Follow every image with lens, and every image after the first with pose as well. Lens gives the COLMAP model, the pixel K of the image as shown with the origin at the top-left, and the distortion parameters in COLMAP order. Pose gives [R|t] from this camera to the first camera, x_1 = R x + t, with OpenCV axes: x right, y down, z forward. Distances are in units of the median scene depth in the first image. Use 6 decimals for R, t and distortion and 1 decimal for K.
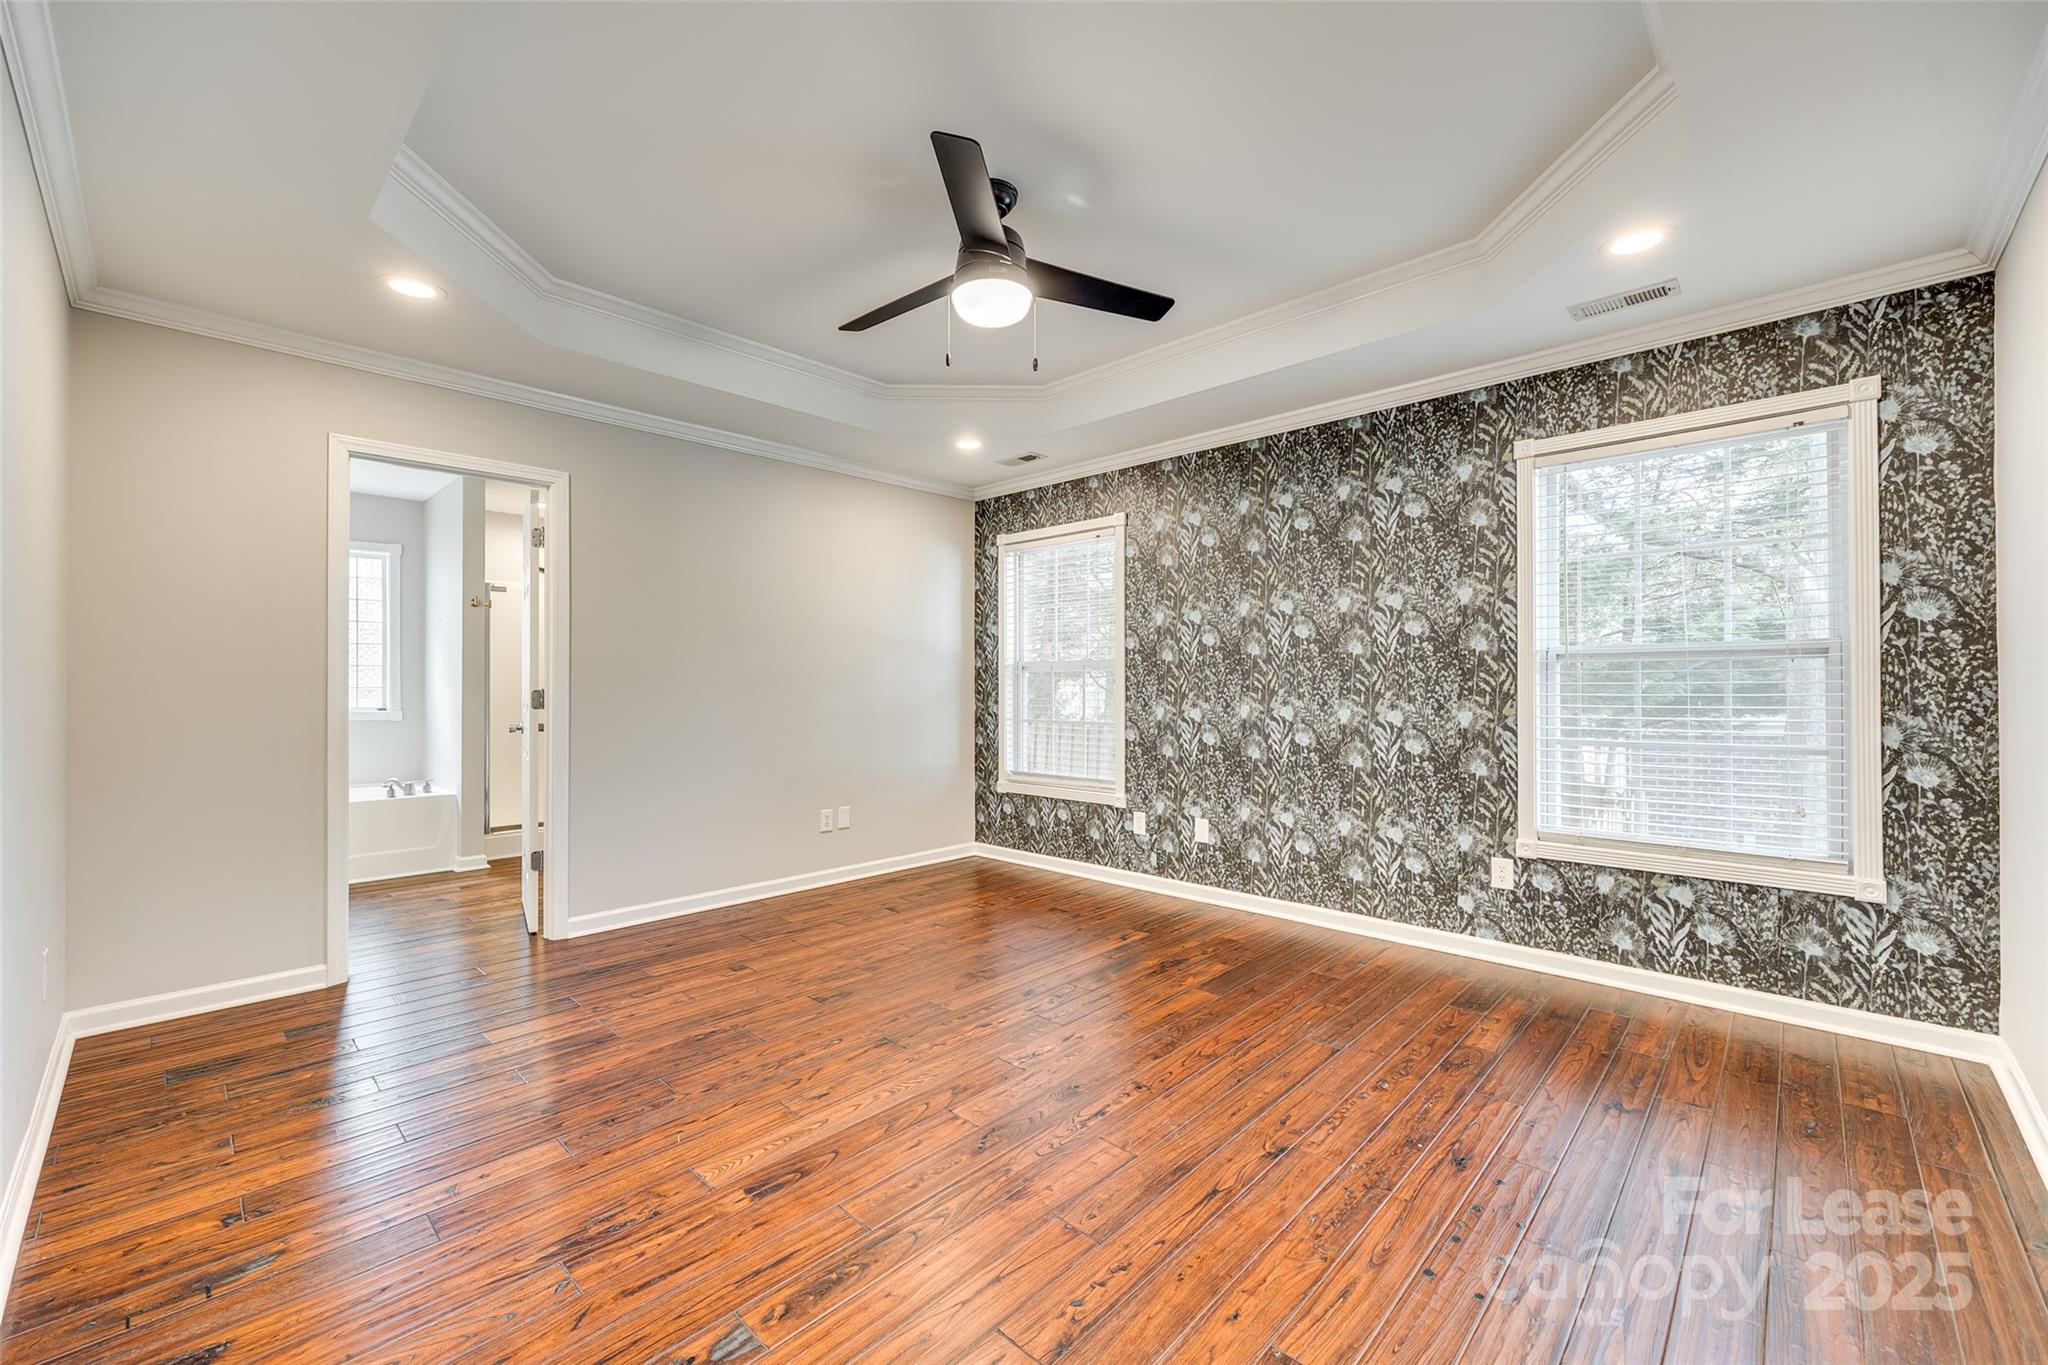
lens RADIAL K [[823.1, 0, 1023.1], [0, 823.1, 681.2], [0, 0, 1]] dist [-0.003522, -0.000357]
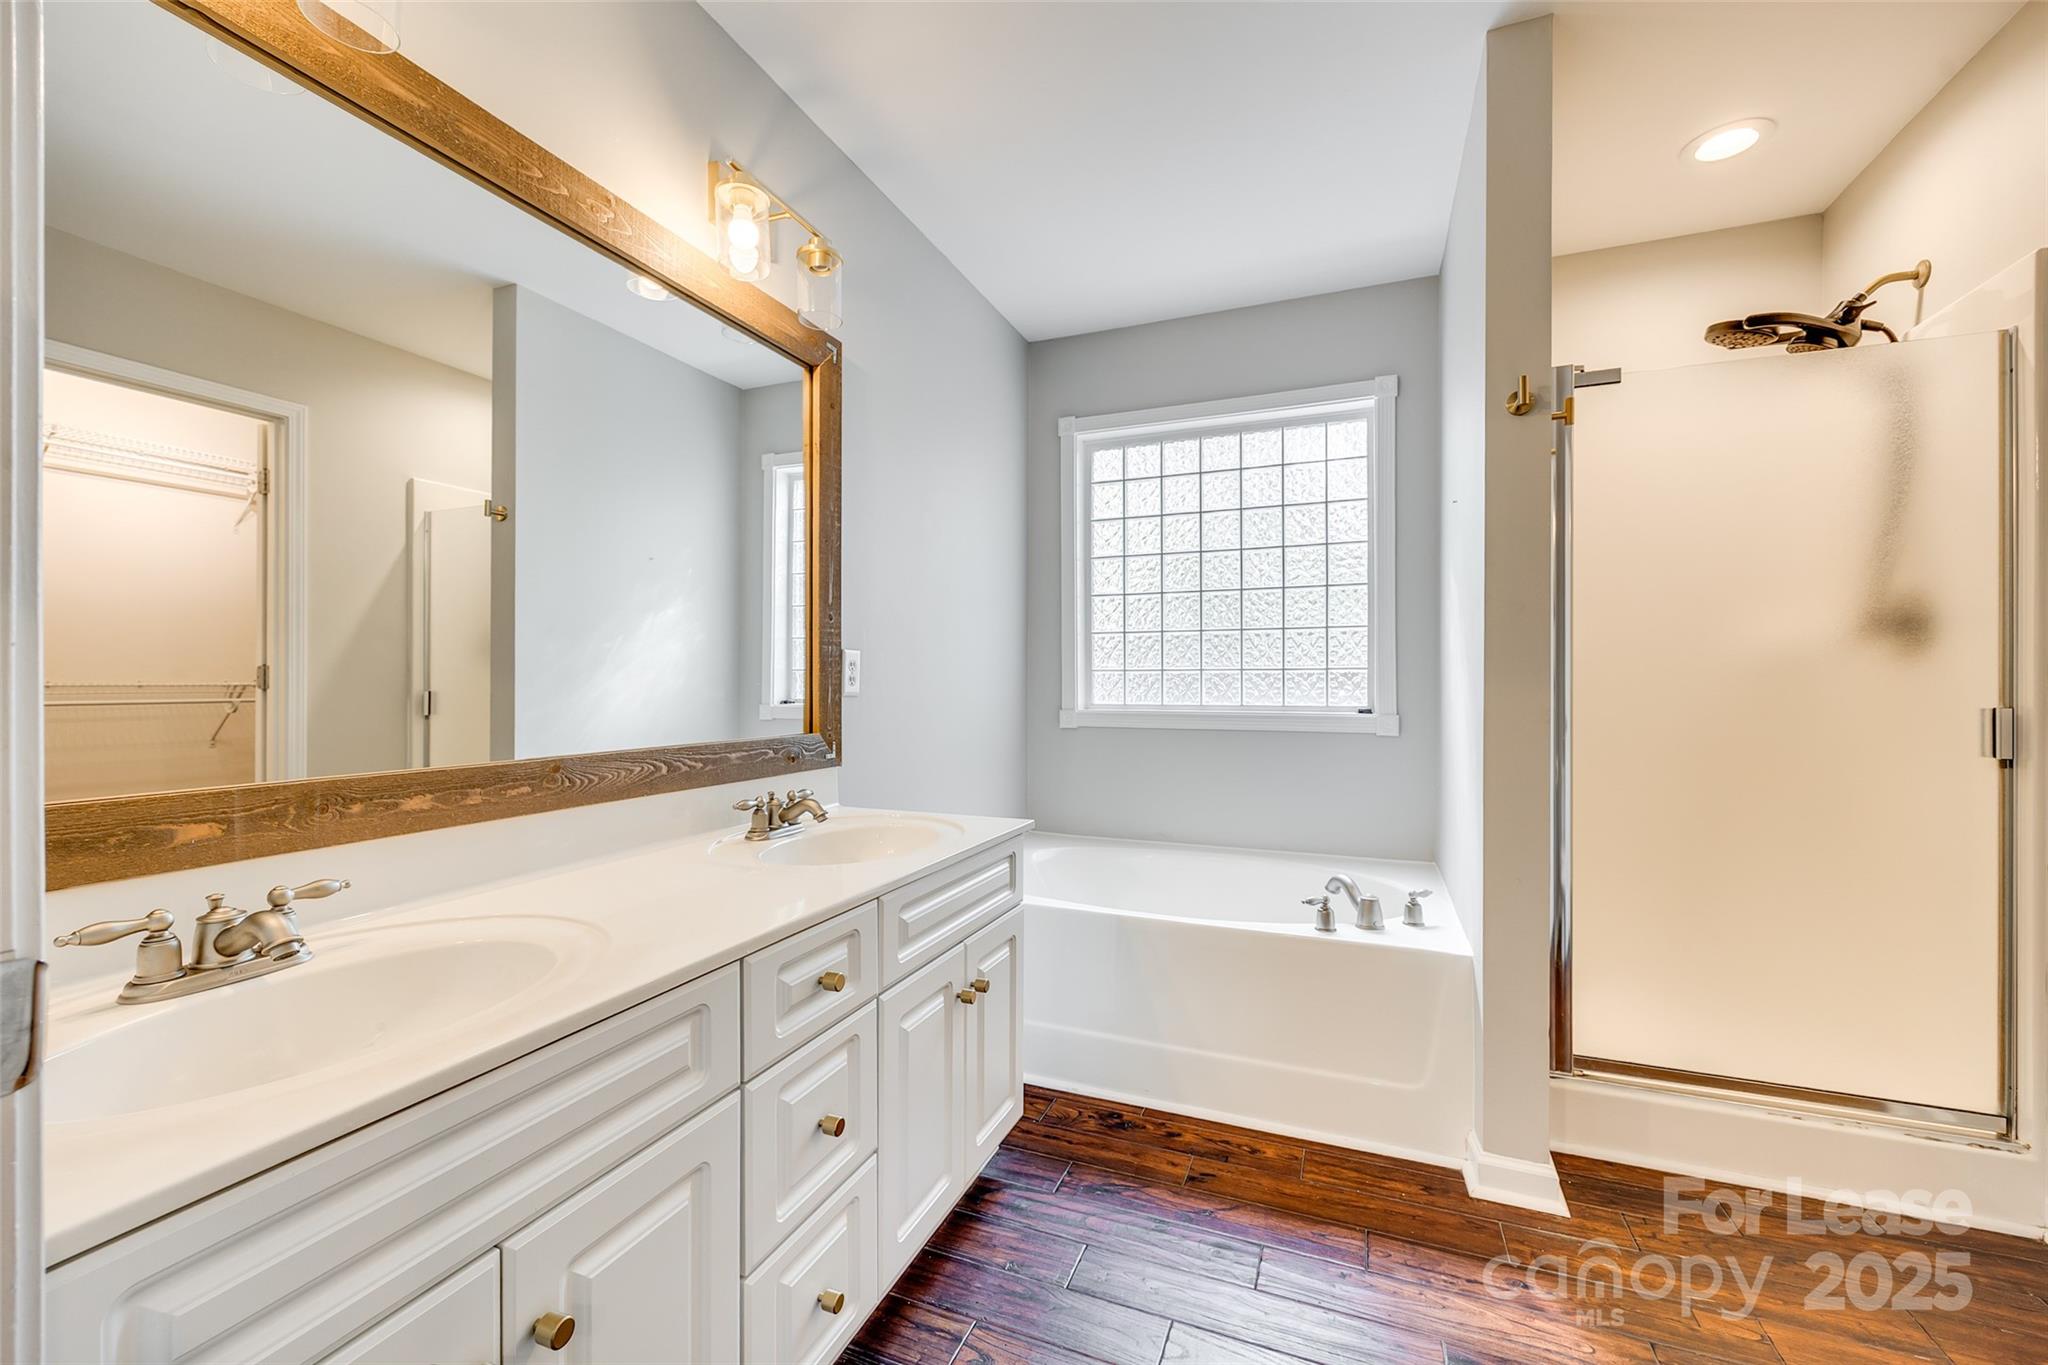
lens RADIAL K [[823.1, 0, 1024.3], [0, 823.1, 683.0], [0, 0, 1]] dist [-0.003522, -0.000357]
pose [[0.364723, 0.004076, -0.931107, -0.428210], [0.001362, 0.999987, 0.004911, 0.015418], [0.931115, -0.003059, 0.364712, 0.688039]]
